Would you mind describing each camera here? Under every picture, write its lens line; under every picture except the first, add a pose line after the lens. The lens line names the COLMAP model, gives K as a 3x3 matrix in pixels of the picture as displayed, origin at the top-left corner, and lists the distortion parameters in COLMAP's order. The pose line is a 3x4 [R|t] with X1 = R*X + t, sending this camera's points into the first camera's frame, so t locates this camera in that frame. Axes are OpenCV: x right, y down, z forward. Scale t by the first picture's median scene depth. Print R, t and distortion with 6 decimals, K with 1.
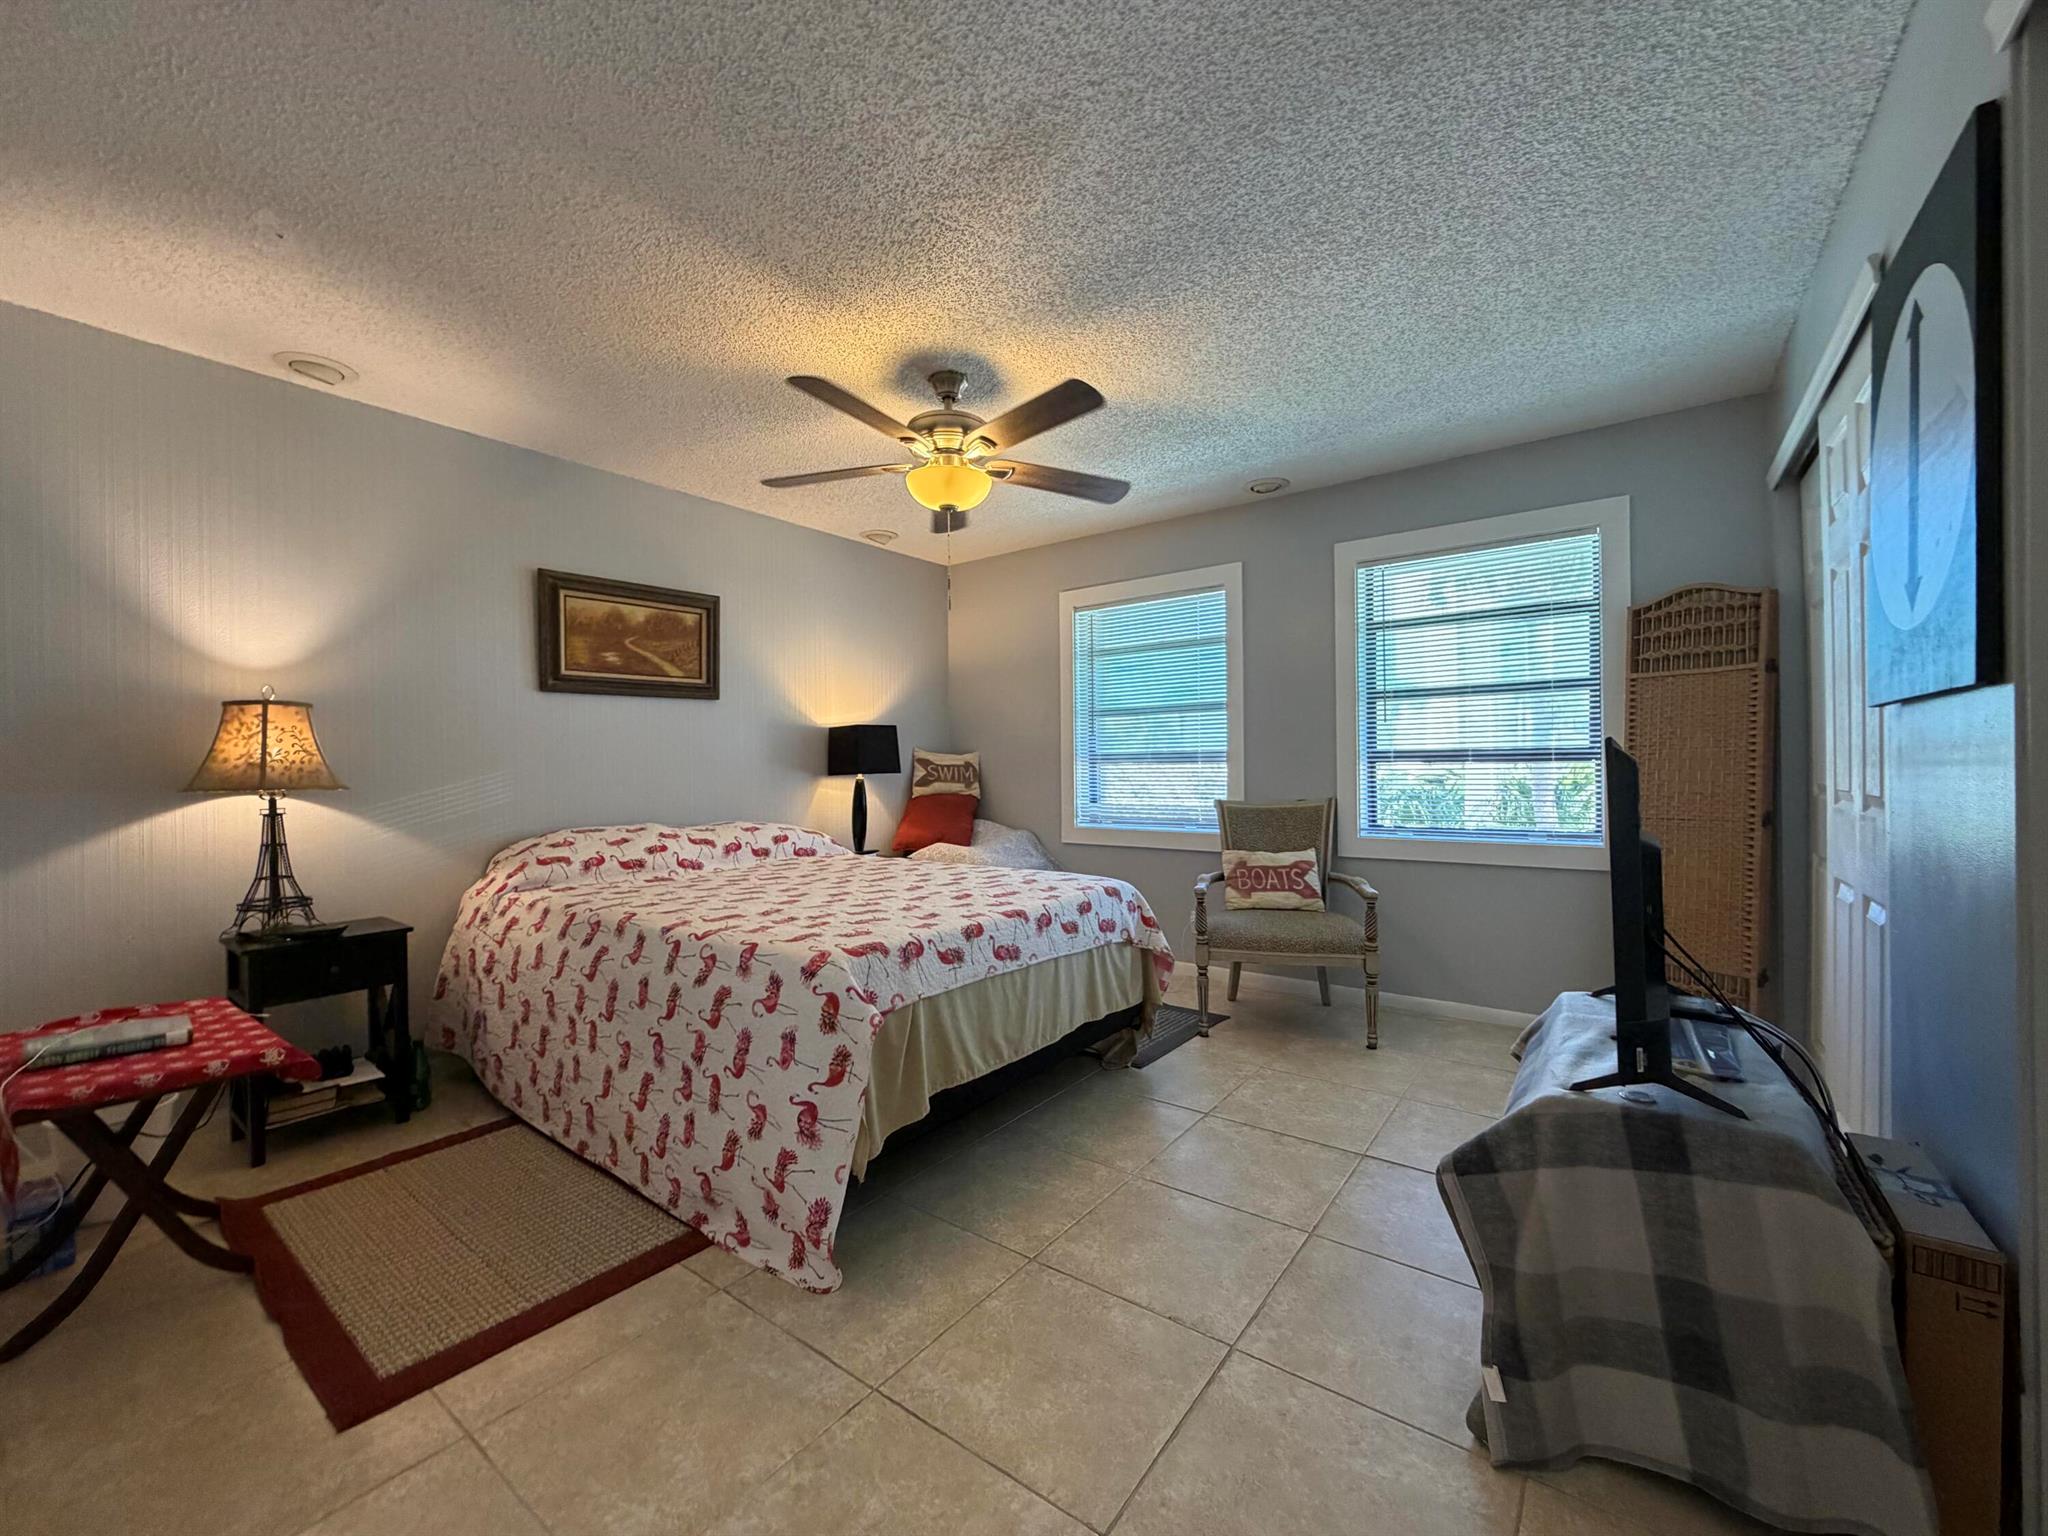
lens RADIAL K [[821.1, 0, 998.8], [0, 821.1, 775.3], [0, 0, 1]] dist [0.003592, 0.000659]
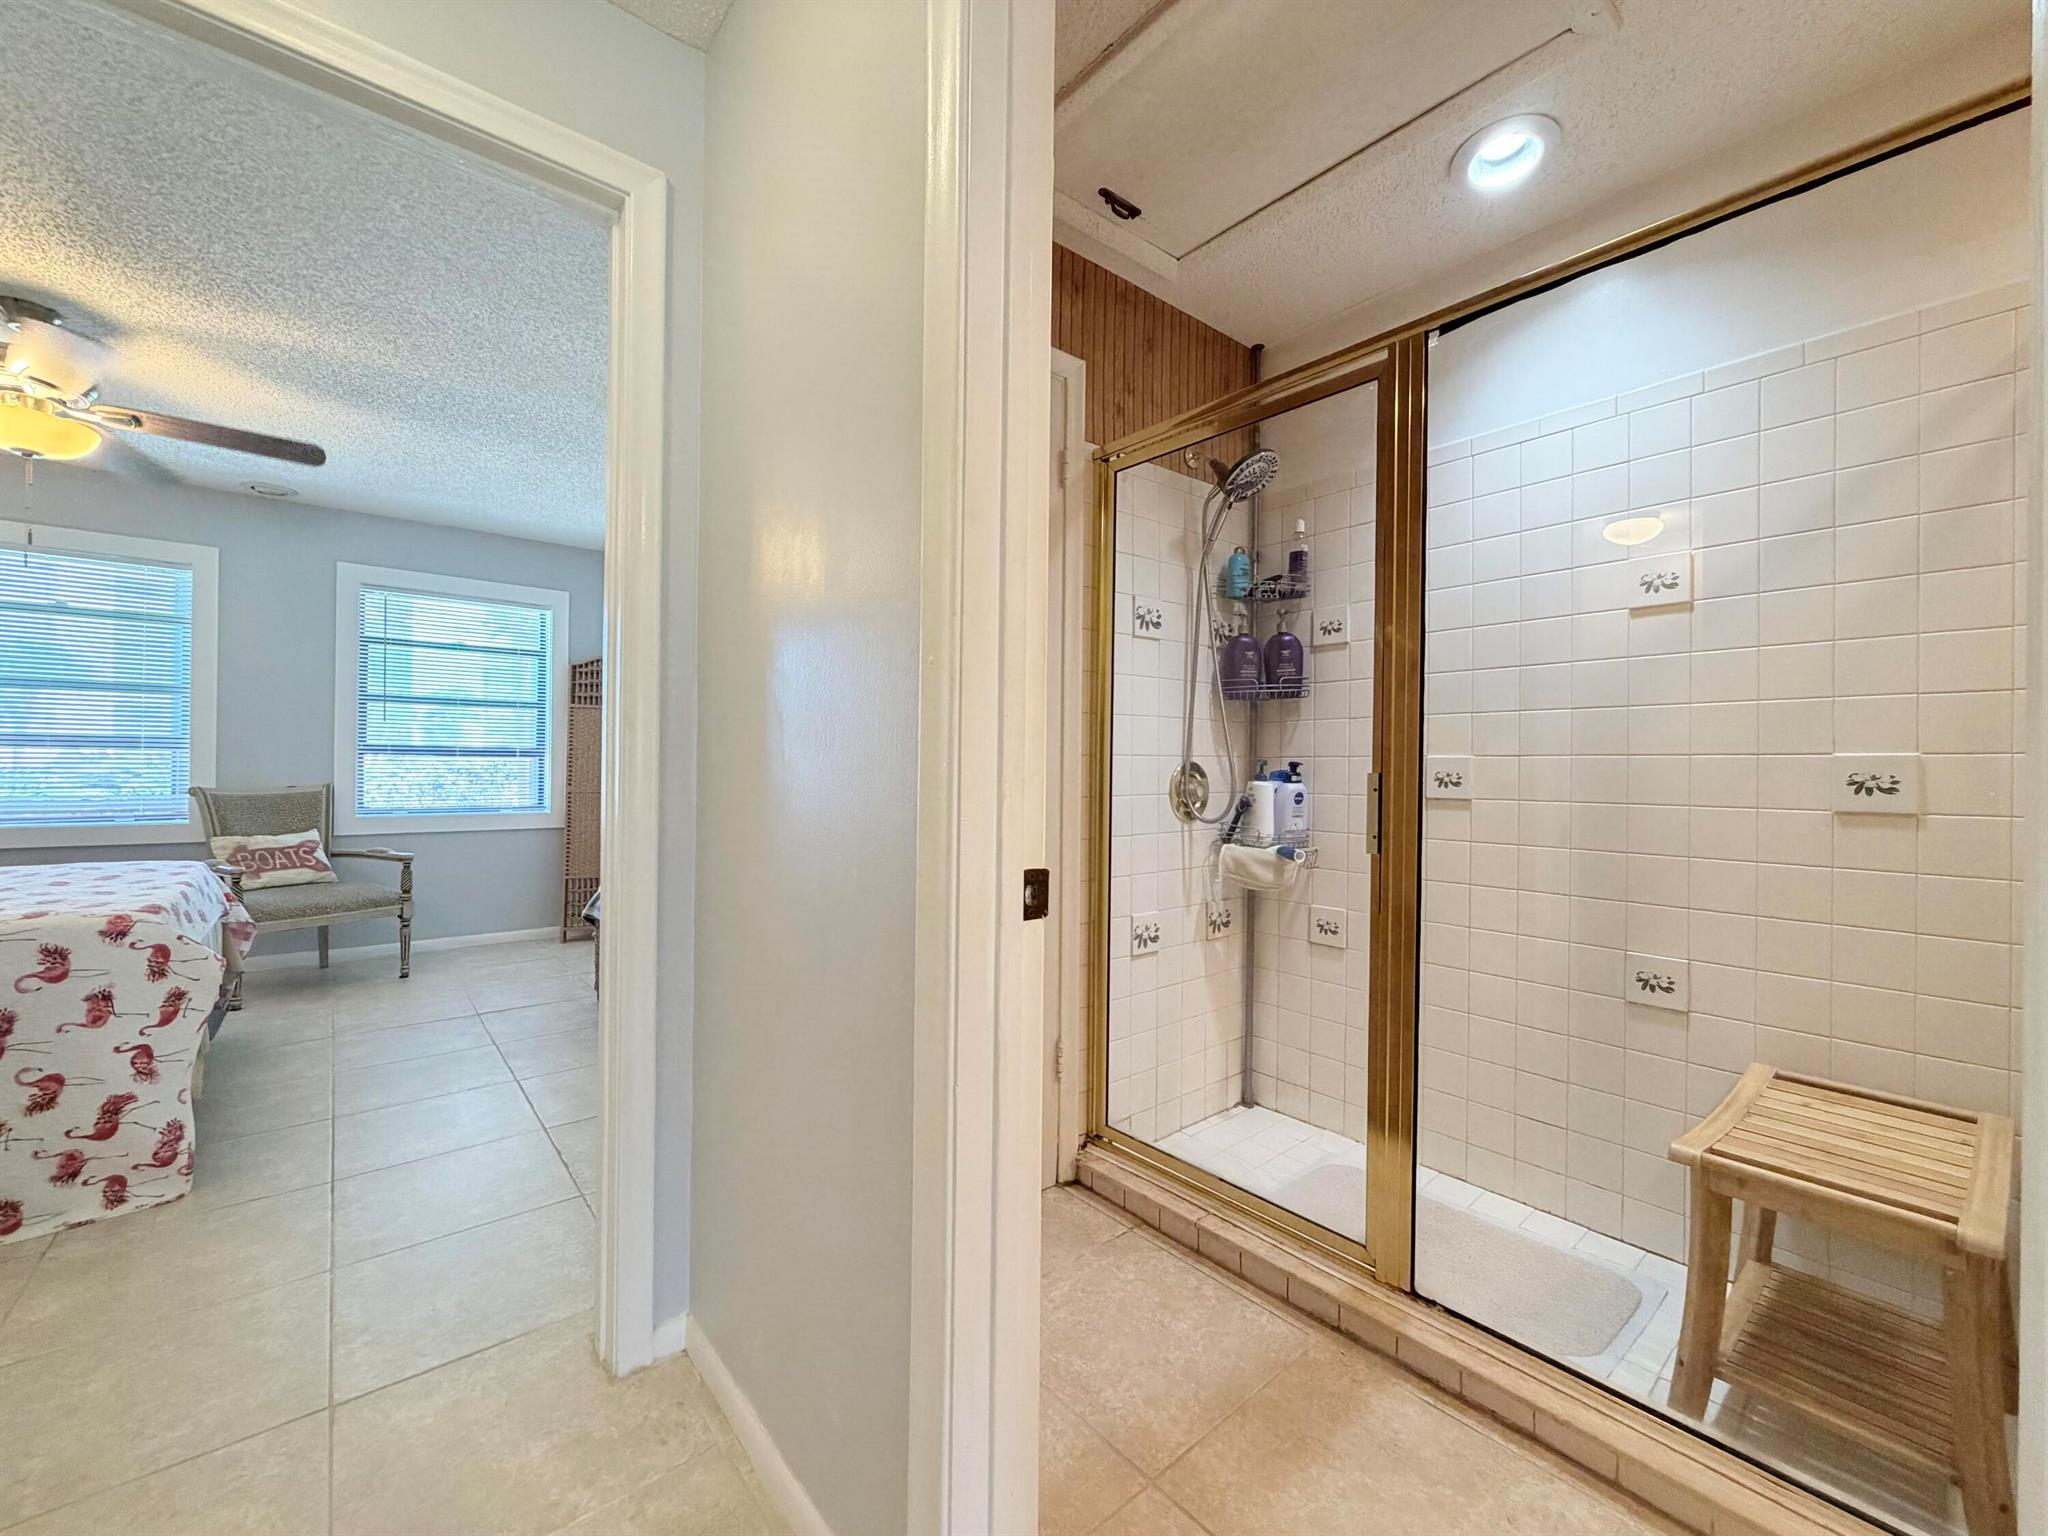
lens RADIAL K [[821.1, 0, 1025.8], [0, 821.1, 770.5], [0, 0, 1]] dist [0.003592, 0.000659]
pose [[0.218501, 0.010283, 0.975783, -1.048499], [-0.002901, 0.999947, -0.009888, 0.037941], [-0.975832, -0.000671, 0.218519, -0.391516]]
